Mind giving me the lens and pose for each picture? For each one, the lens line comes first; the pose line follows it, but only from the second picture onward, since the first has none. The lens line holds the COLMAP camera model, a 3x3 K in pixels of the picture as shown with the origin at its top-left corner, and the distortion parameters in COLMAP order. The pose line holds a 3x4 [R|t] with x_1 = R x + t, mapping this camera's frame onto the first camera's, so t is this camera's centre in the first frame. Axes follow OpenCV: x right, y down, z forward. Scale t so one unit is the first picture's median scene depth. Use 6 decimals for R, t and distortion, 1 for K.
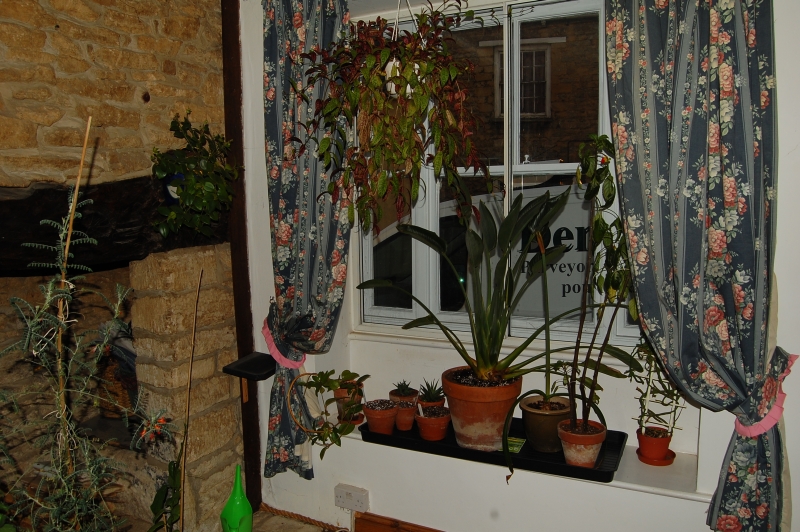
lens RADIAL K [[724.0, 0, 400.0], [0, 724.0, 266.0], [0, 0, 1]] dist [-0.002735, -0.003451]
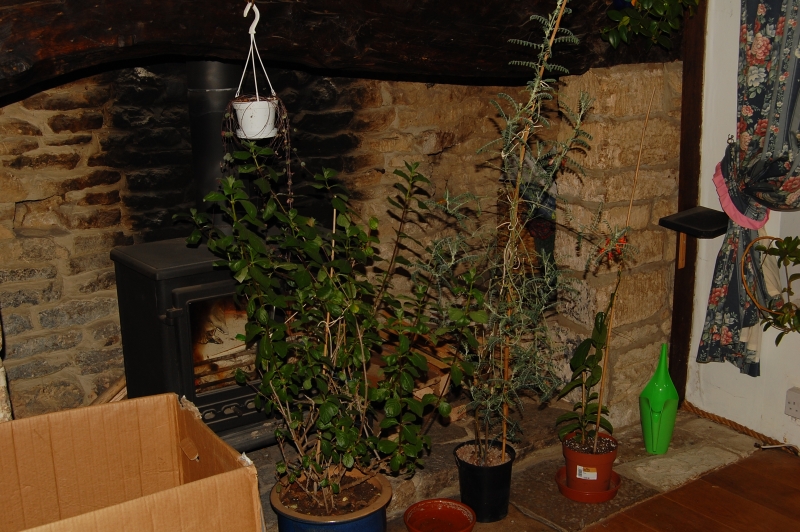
lens RADIAL K [[1015.4, 0, 400.0], [0, 1015.4, 266.0], [0, 0, 1]] dist [-0.030130, -0.022529]
pose [[0.890862, 0.123058, -0.437289, -0.004166], [-0.053441, 0.984316, 0.168125, 0.018817], [0.451119, -0.126407, 0.883466, -0.128034]]
